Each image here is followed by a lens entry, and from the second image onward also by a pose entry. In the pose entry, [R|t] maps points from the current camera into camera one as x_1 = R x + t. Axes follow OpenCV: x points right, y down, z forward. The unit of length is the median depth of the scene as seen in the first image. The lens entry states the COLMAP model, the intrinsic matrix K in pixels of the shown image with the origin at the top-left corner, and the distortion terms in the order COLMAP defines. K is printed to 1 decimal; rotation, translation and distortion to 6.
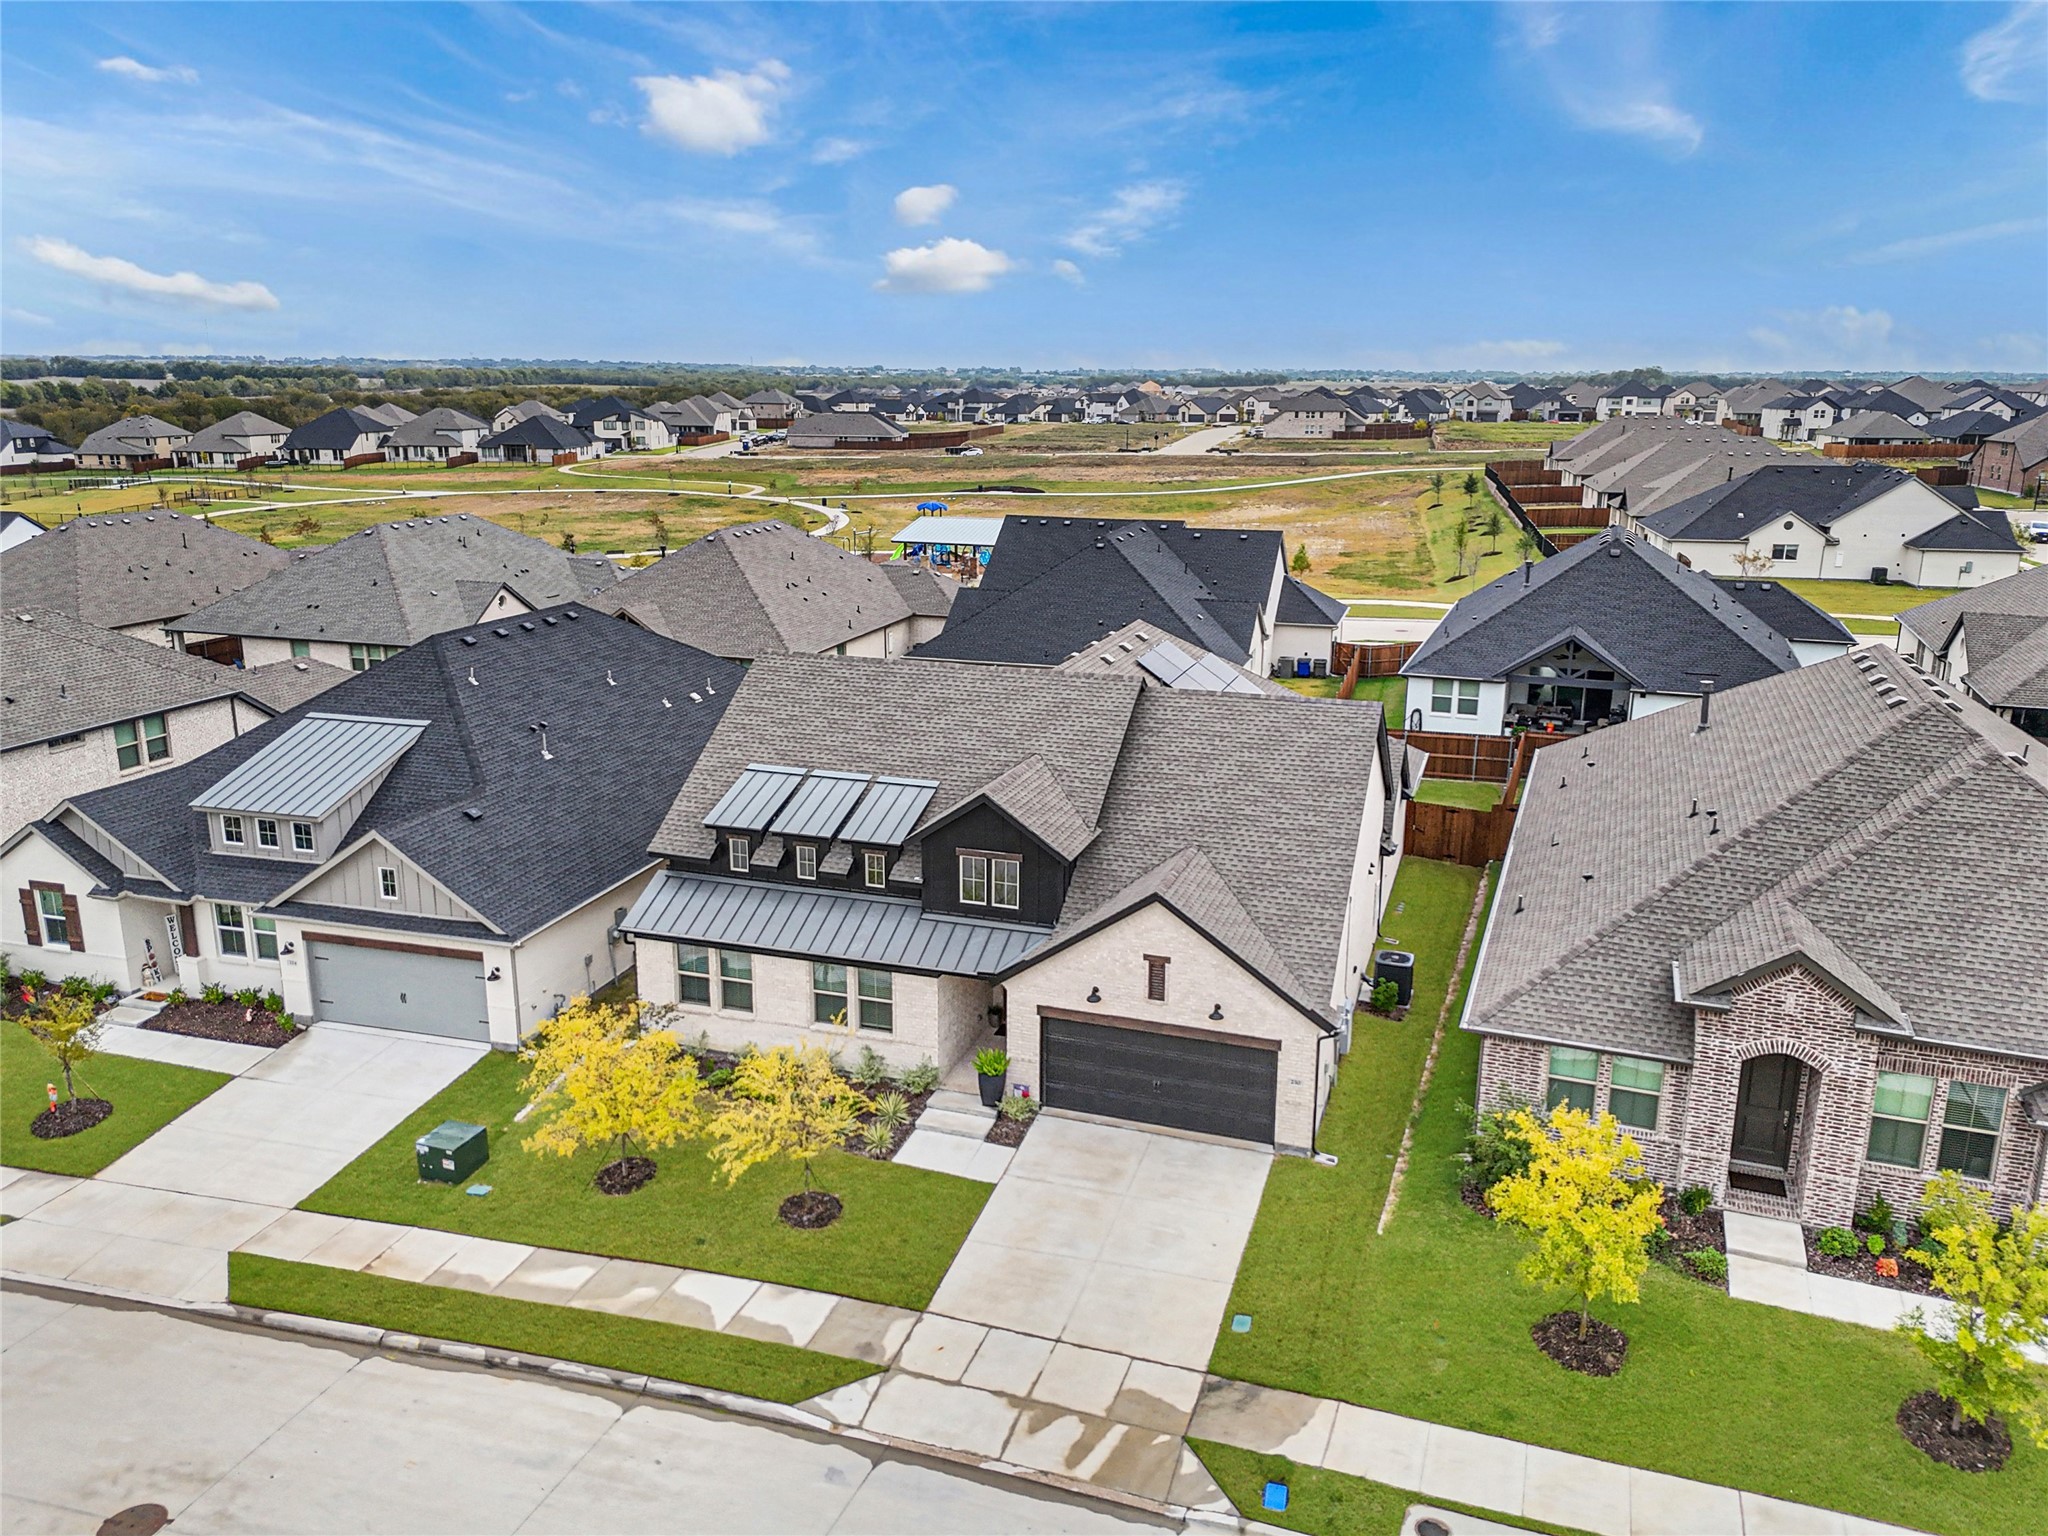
lens RADIAL K [[1431.3, 0, 1015.4], [0, 1431.3, 757.5], [0, 0, 1]] dist [0.067157, -0.002550]
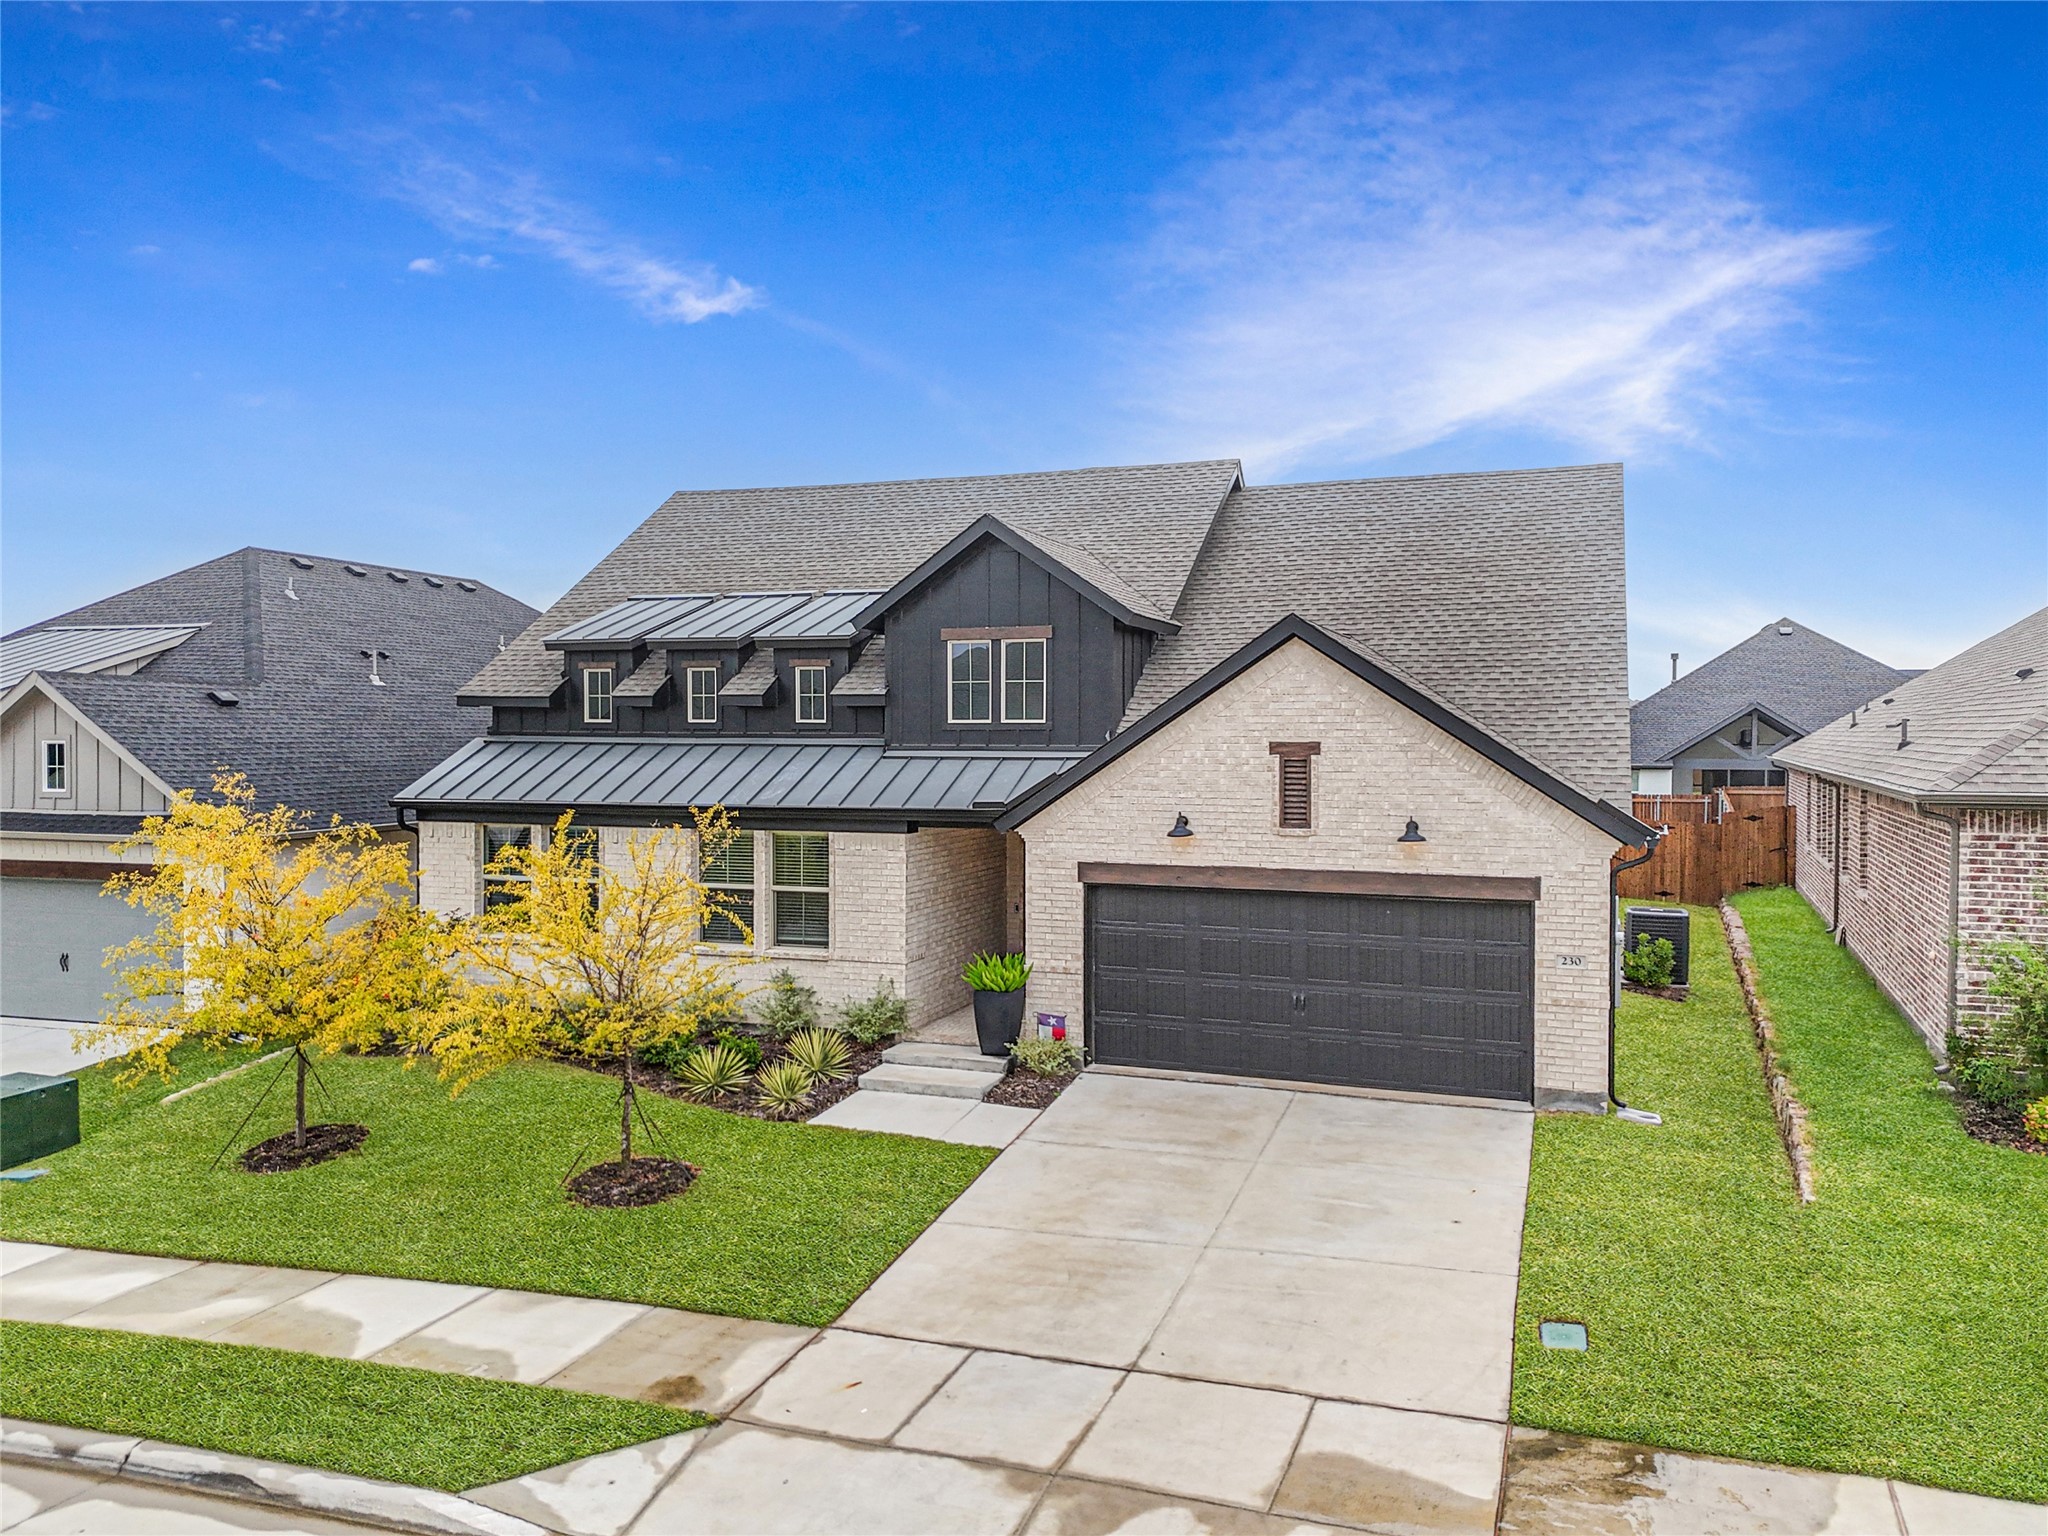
lens RADIAL K [[1455.5, 0, 1024.0], [0, 1455.5, 768.0], [0, 0, 1]] dist [0.056657, -0.028670]
pose [[0.999748, -0.002208, -0.022323, 0.006753], [-0.002576, 0.977260, -0.212030, 0.268418], [0.022283, 0.212035, 0.977008, 0.451259]]
